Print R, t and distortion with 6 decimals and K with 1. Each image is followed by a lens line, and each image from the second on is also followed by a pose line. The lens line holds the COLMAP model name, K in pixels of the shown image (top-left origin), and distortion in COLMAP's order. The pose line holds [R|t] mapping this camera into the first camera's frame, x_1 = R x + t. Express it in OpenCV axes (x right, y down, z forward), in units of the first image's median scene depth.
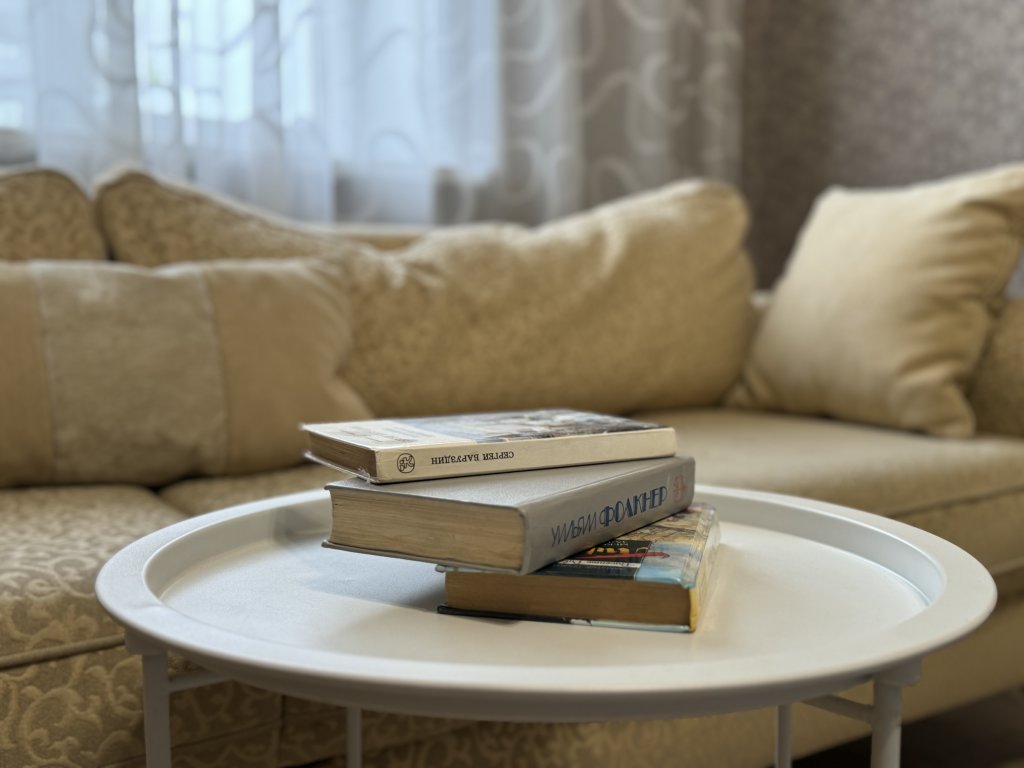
lens RADIAL K [[1048.5, 0, 521.4], [0, 1048.5, 391.3], [0, 0, 1]] dist [0.086403, 0.000000]
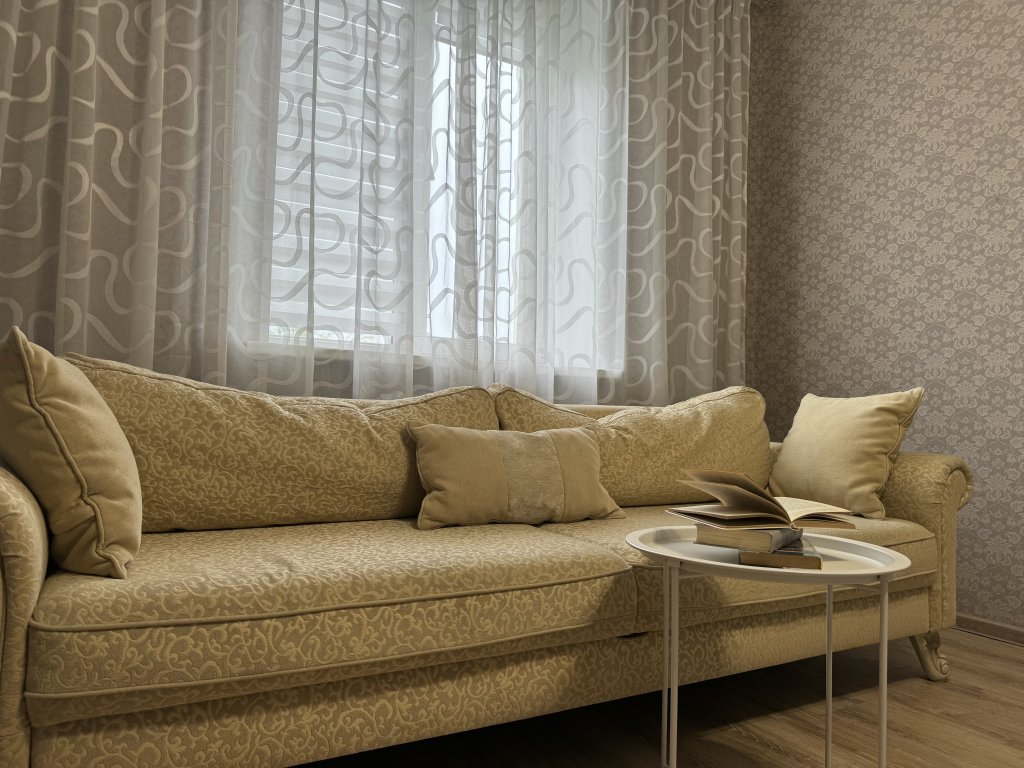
lens RADIAL K [[717.2, 0, 501.4], [0, 717.2, 385.6], [0, 0, 1]] dist [0.011219, -0.027081]
pose [[0.997958, 0.027808, -0.057499, -0.270036], [-0.034839, 0.991527, -0.125139, -0.013923], [0.053532, 0.126887, 0.990472, -0.506051]]
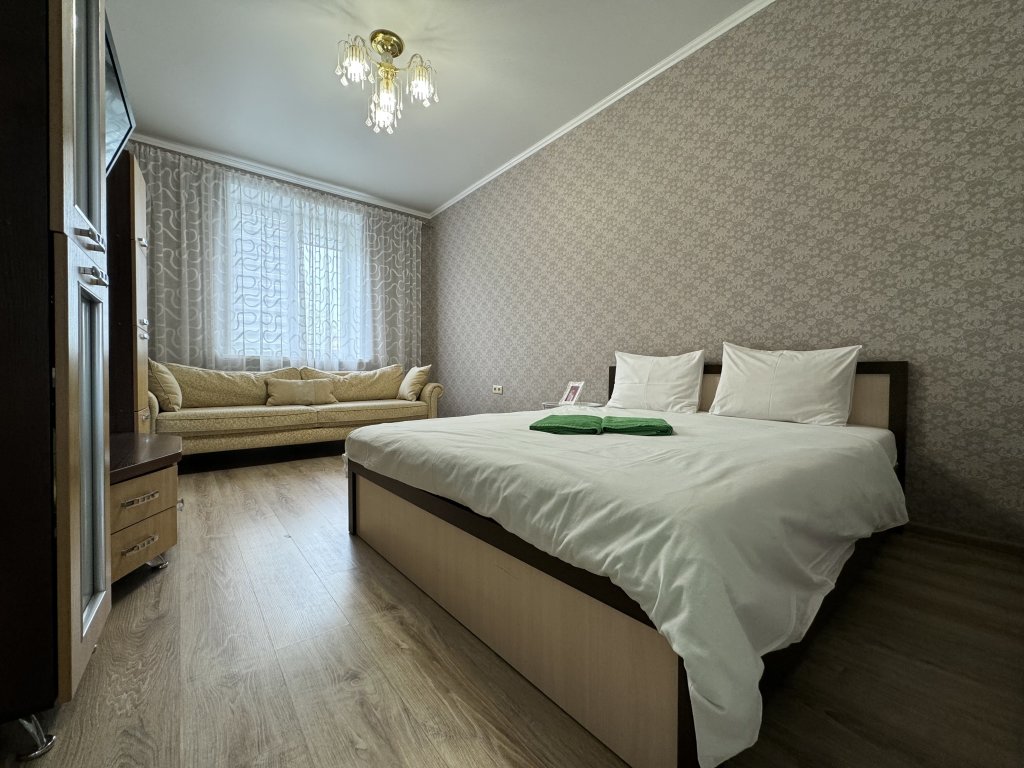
lens RADIAL K [[410.3, 0, 508.9], [0, 410.3, 381.9], [0, 0, 1]] dist [-0.003282, -0.000097]
pose [[0.994327, 0.004667, 0.106262, 0.759343], [0.002175, 0.997936, -0.064182, 0.092884], [-0.106342, 0.064049, 0.992265, -2.021189]]
